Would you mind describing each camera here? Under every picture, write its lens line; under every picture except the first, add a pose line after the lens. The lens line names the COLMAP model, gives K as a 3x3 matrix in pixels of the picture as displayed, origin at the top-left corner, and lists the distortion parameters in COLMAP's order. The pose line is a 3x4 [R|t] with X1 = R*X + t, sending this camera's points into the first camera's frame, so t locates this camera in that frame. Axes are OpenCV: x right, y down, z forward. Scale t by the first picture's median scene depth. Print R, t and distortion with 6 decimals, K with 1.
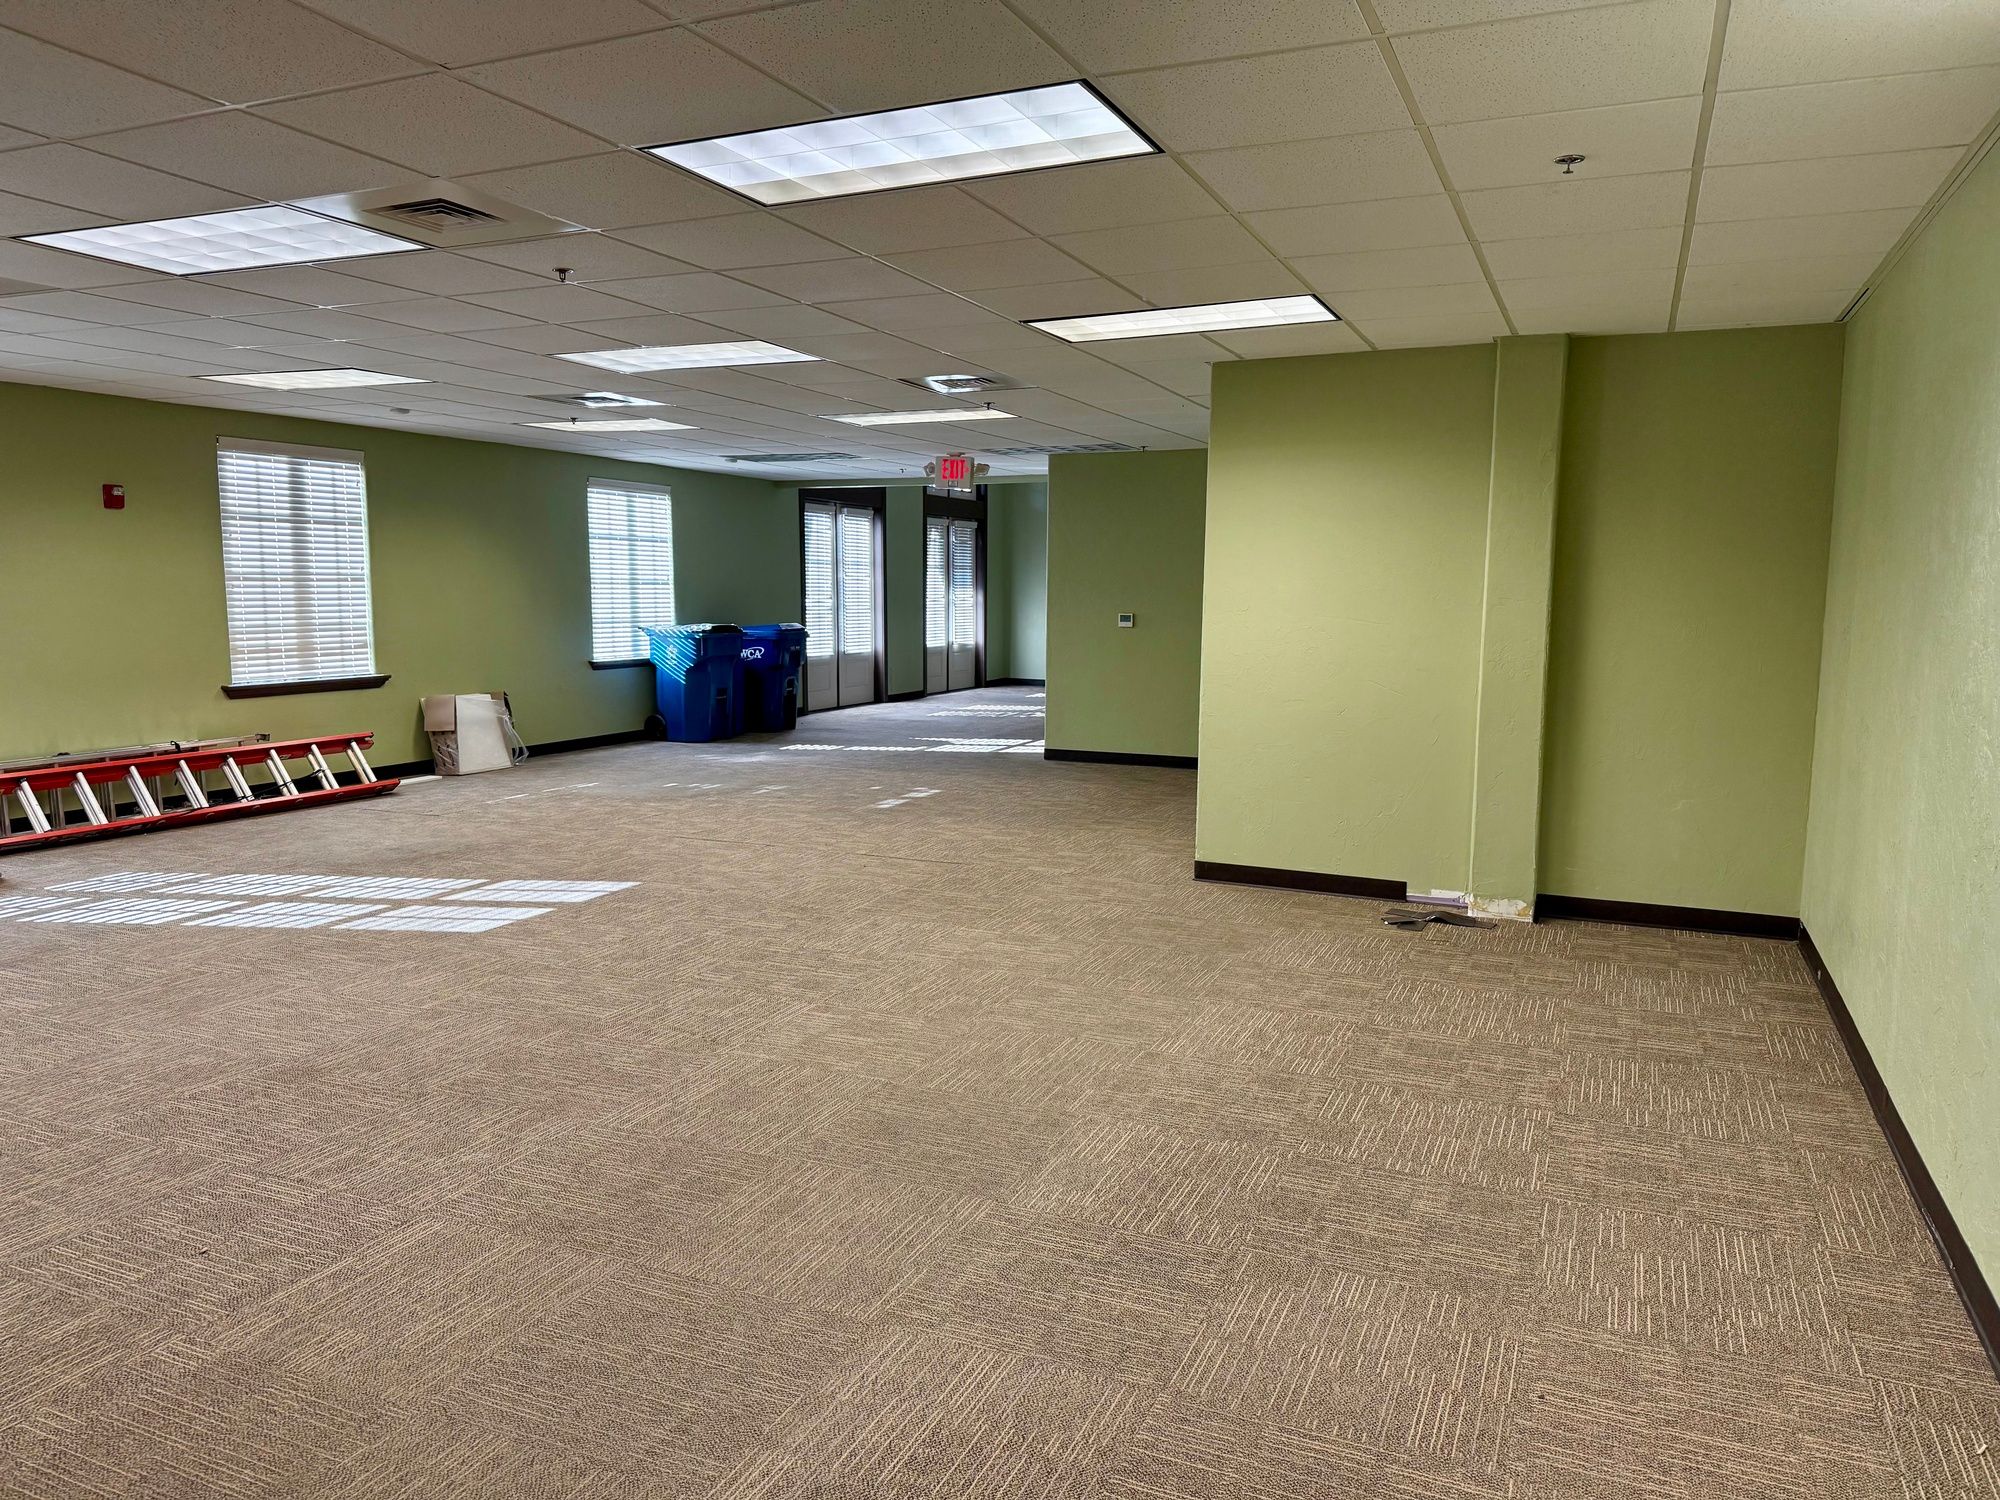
lens RADIAL K [[1401.0, 0, 991.9], [0, 1401.0, 751.6], [0, 0, 1]] dist [0.065094, -0.081711]
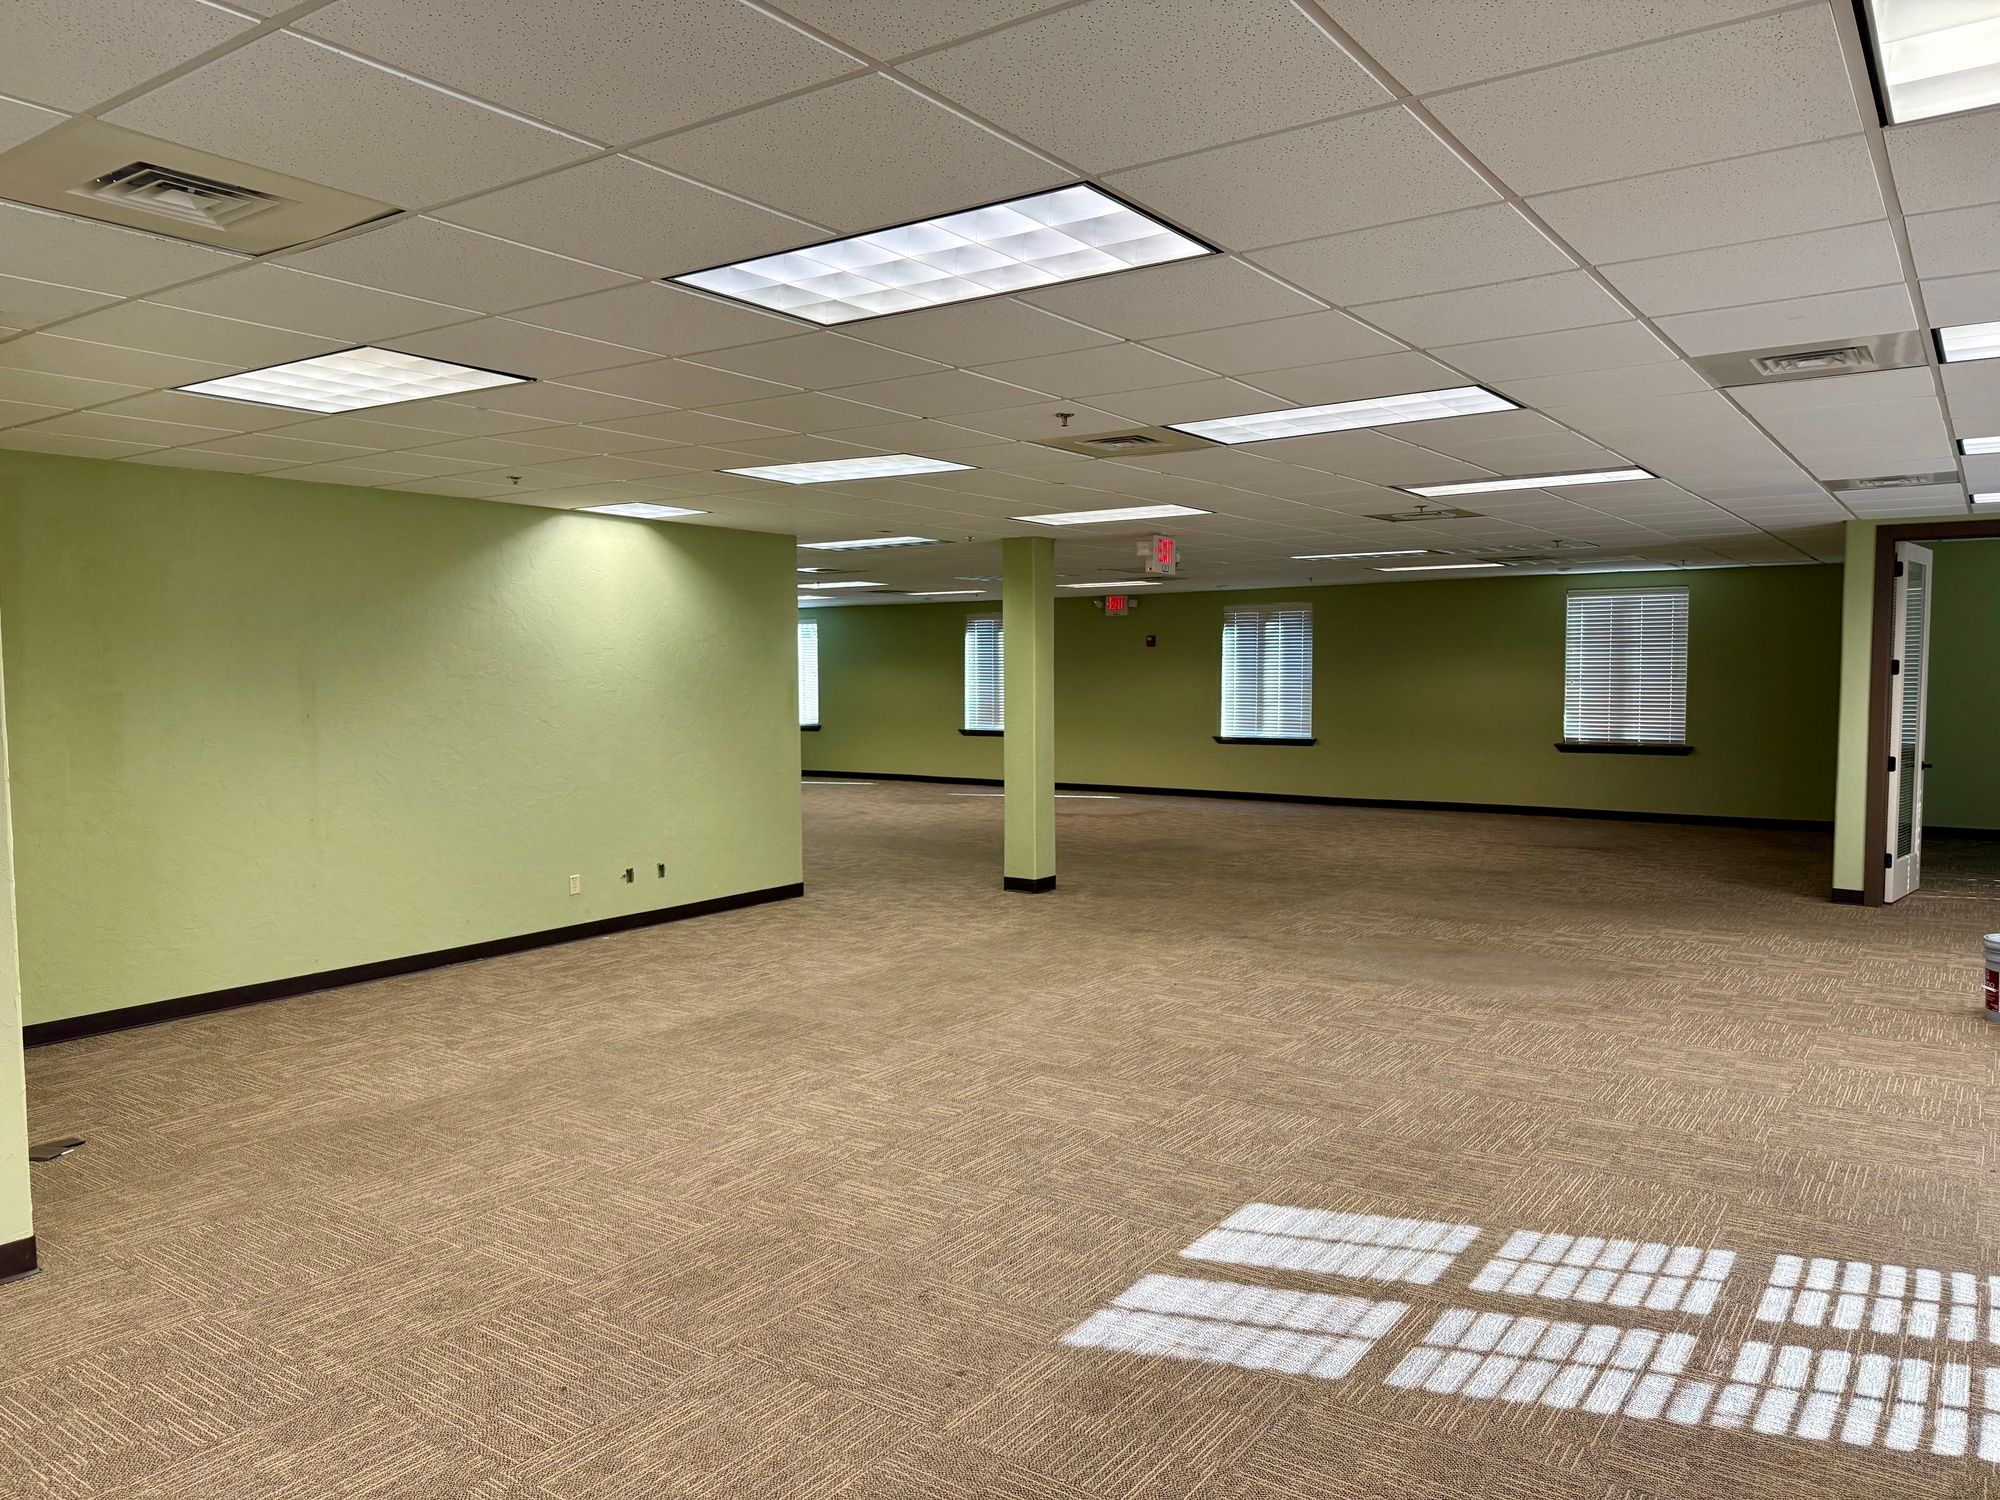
lens RADIAL K [[1401.0, 0, 1014.1], [0, 1401.0, 764.7], [0, 0, 1]] dist [0.065094, -0.081711]
pose [[-0.982674, -0.012645, 0.184909, -0.211020], [0.022092, 0.982566, 0.184598, -0.126396], [-0.184020, 0.185484, -0.965263, 0.940704]]
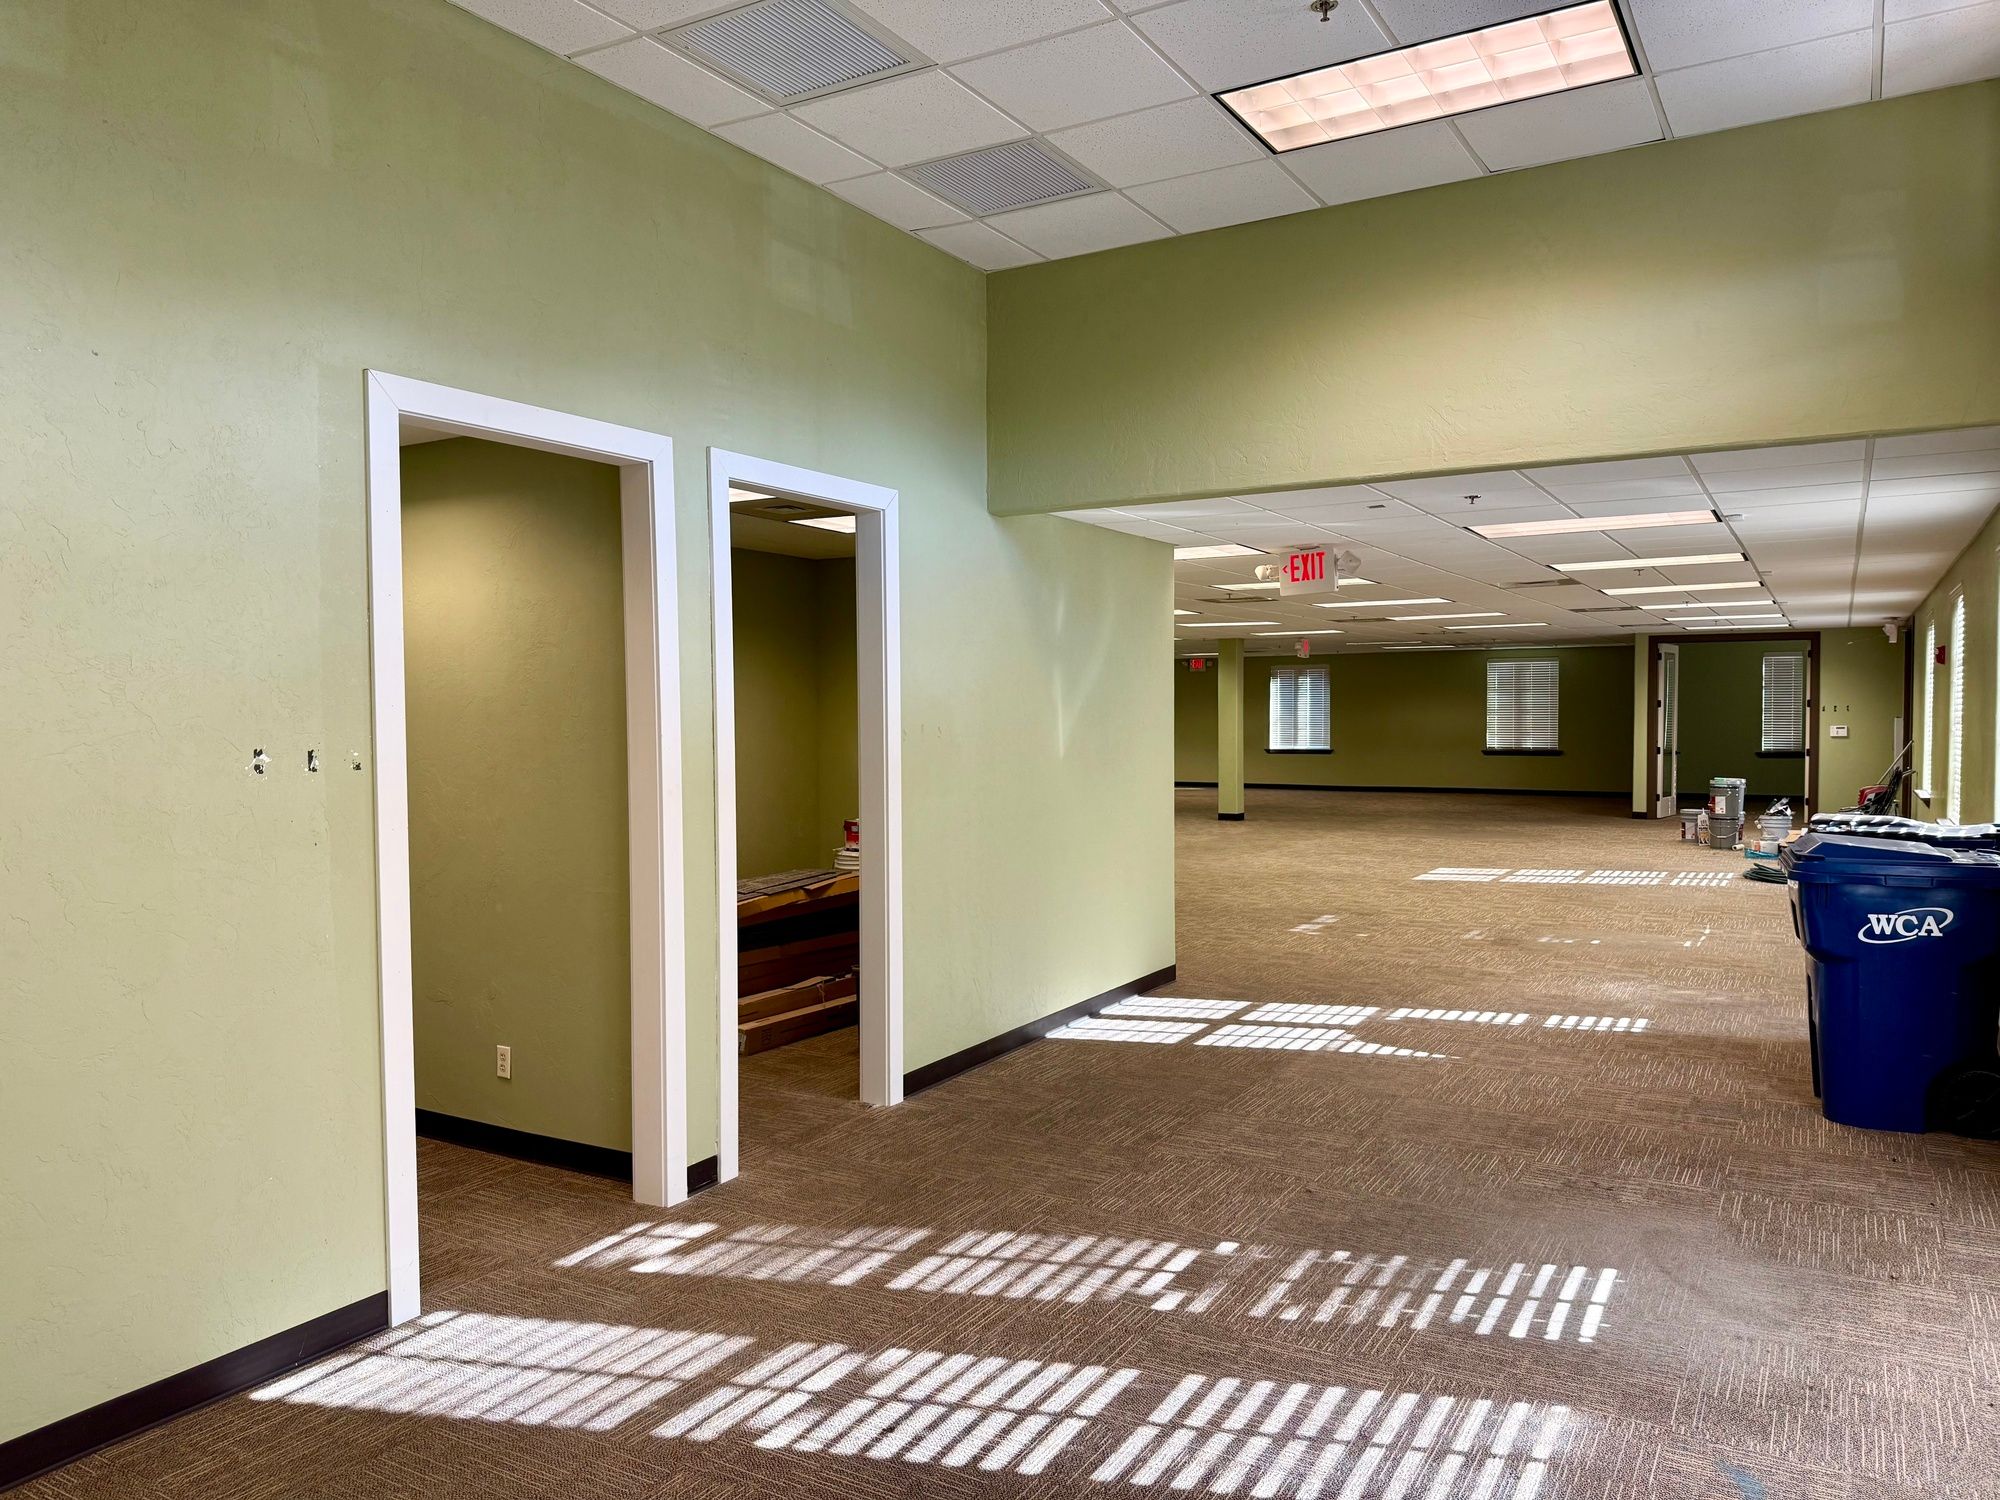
lens RADIAL K [[1401.0, 0, 998.4], [0, 1401.0, 751.9], [0, 0, 1]] dist [0.065094, -0.081711]
pose [[-0.993562, -0.001566, 0.113275, 0.051907], [0.015505, 0.988614, 0.149670, -0.235381], [-0.112220, 0.150463, -0.982226, 1.869024]]
